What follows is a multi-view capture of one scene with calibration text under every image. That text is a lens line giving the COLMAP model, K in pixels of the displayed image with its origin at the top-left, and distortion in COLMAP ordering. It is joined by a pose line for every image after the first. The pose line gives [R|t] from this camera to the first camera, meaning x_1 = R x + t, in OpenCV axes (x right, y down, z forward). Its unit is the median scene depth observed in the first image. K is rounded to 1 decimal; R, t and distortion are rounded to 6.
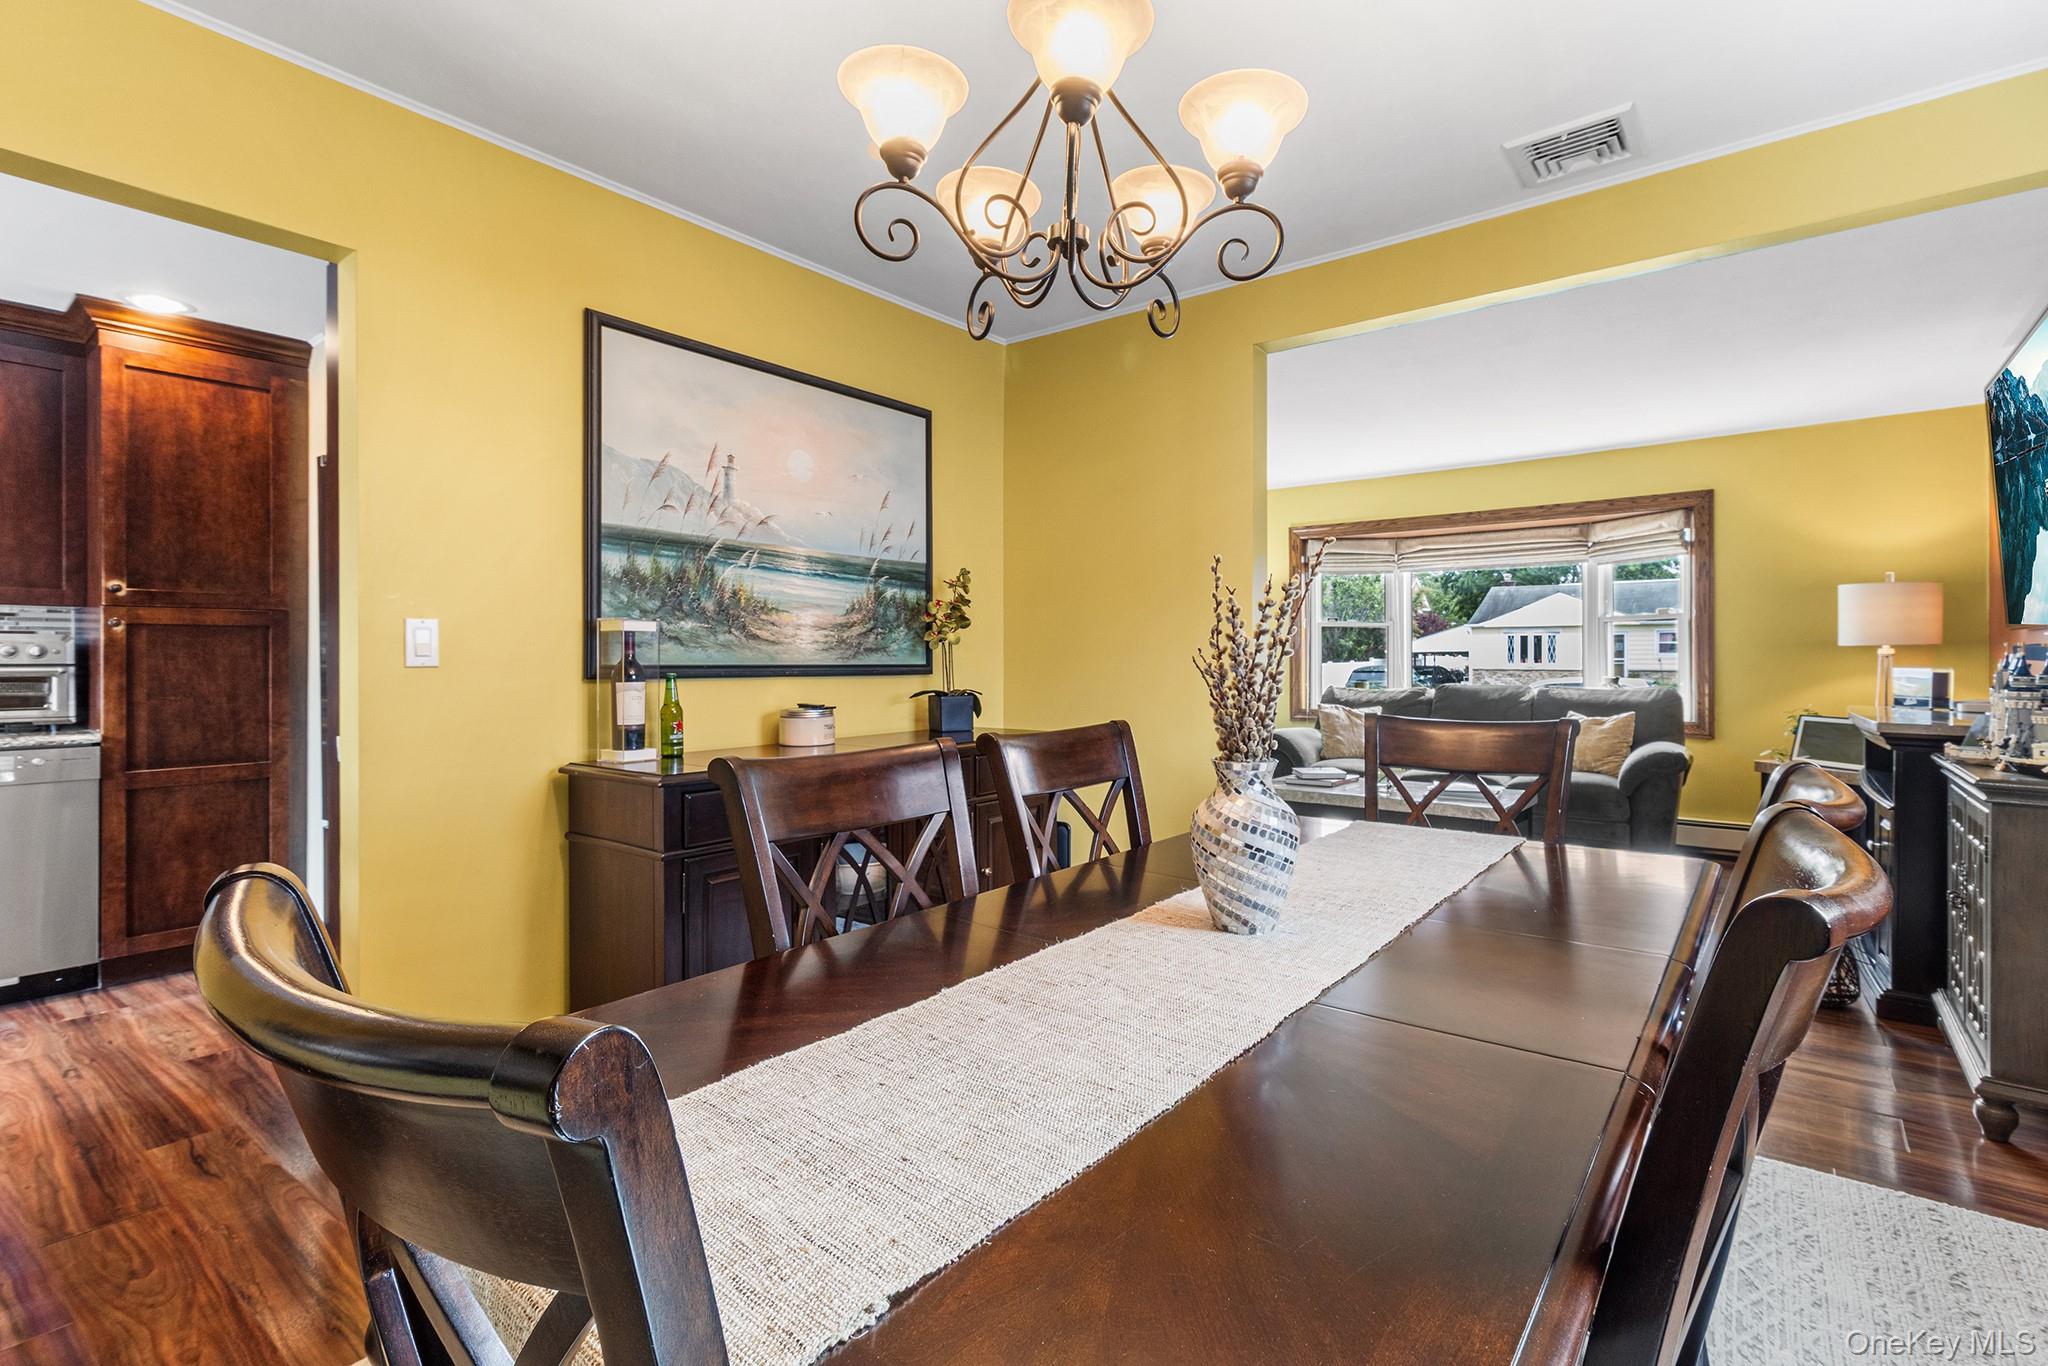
lens RADIAL K [[924.8, 0, 1057.8], [0, 924.8, 662.9], [0, 0, 1]] dist [0.000231, 0.000015]
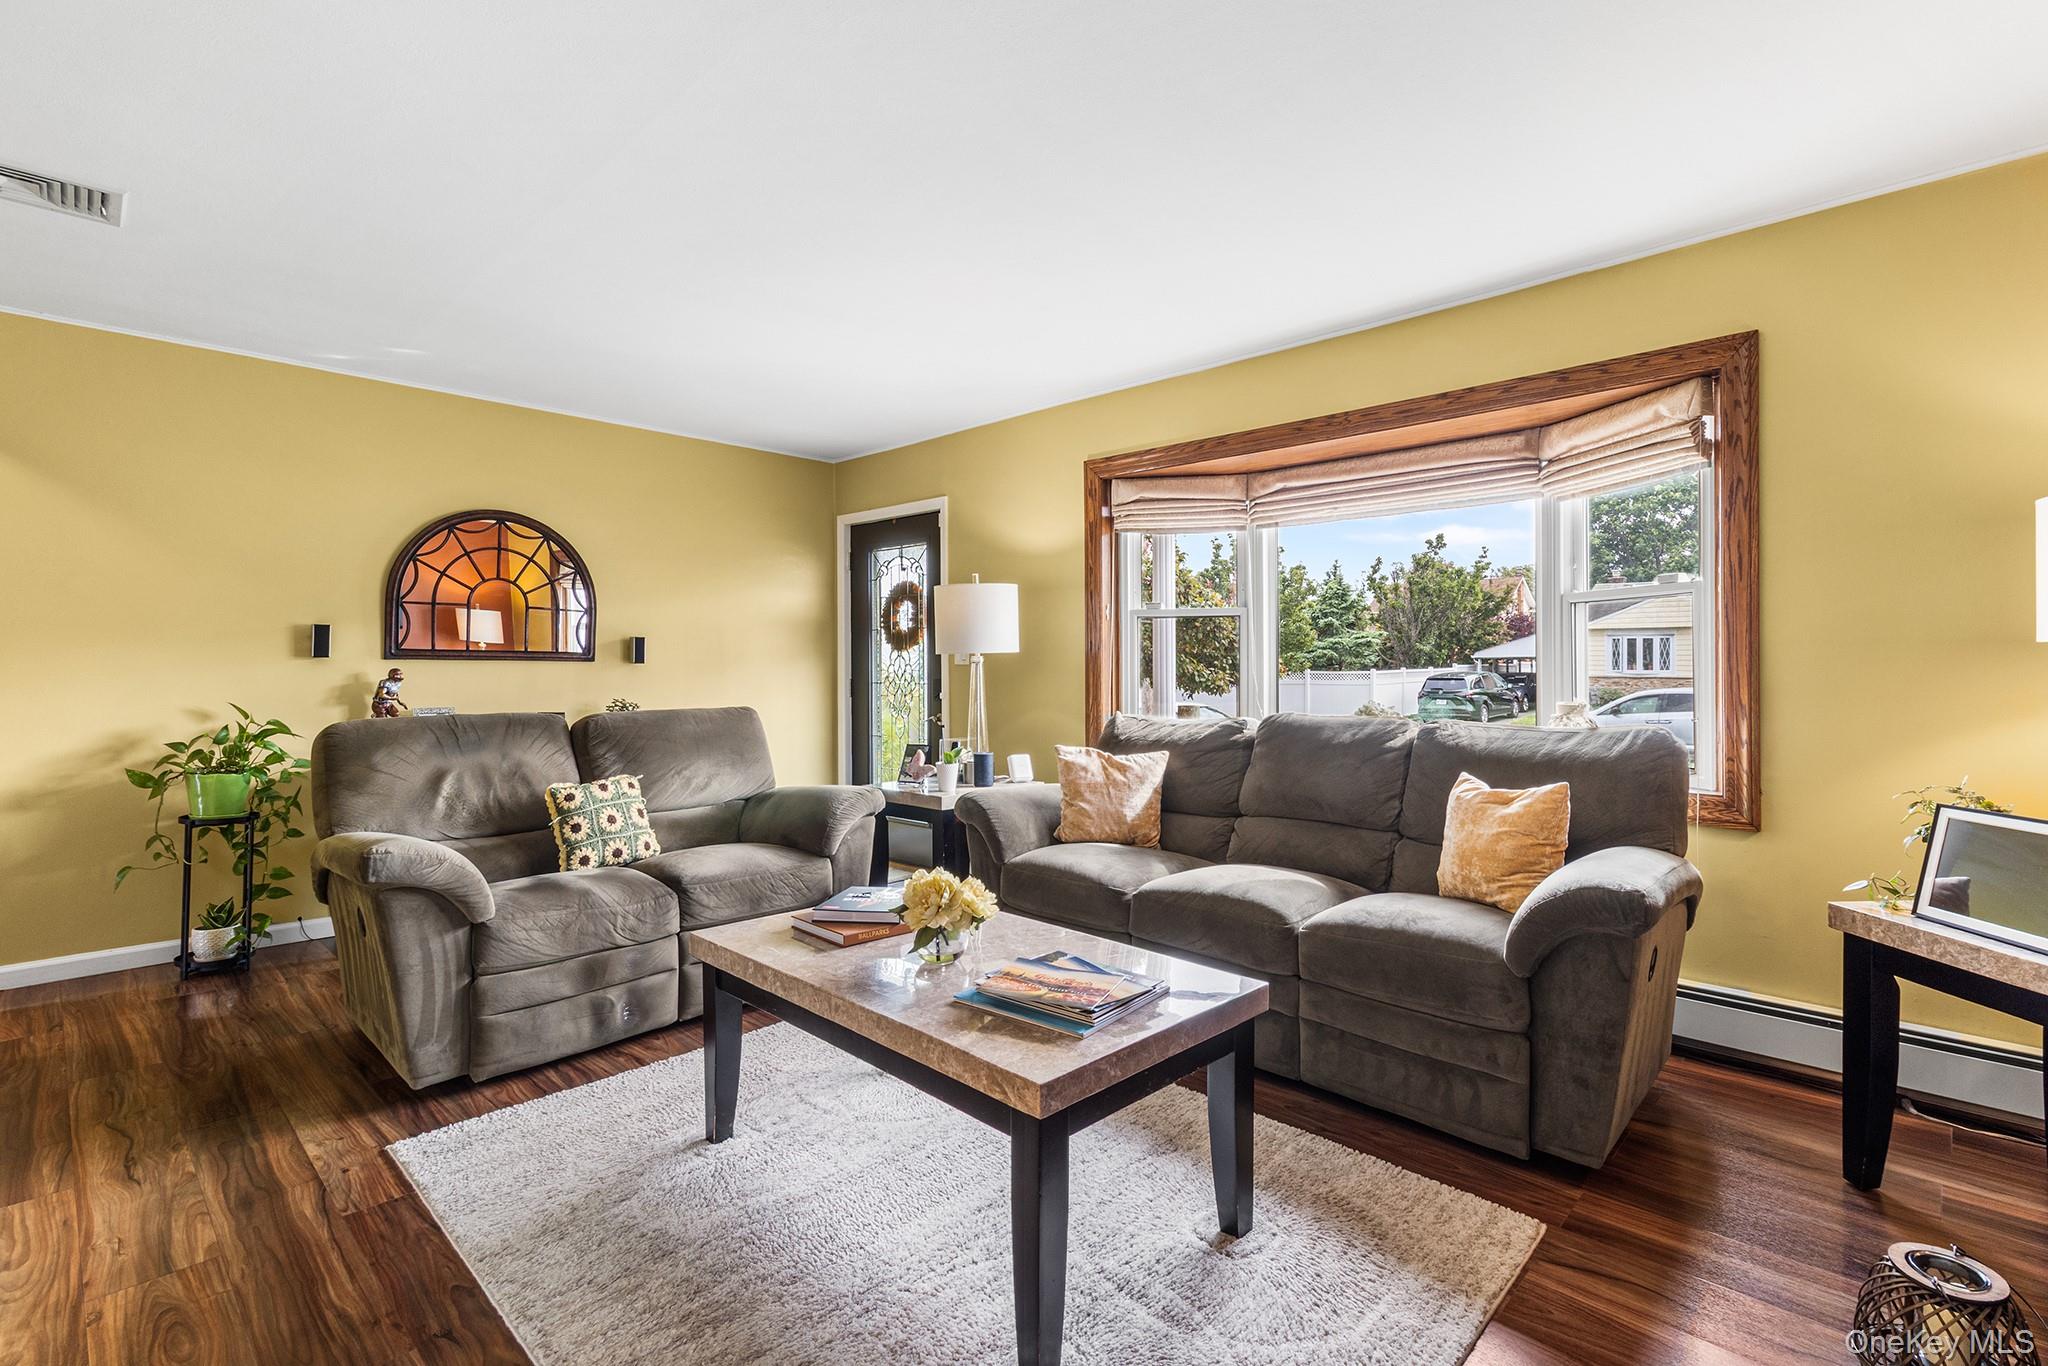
lens RADIAL K [[943.4, 0, 1058.0], [0, 943.4, 667.6], [0, 0, 1]] dist [0.001218, 0.000233]
pose [[0.995517, 0.001424, -0.094569, 0.372034], [-0.001471, 0.999999, -0.000425, -0.005503], [0.094569, 0.000562, 0.995518, 0.446536]]
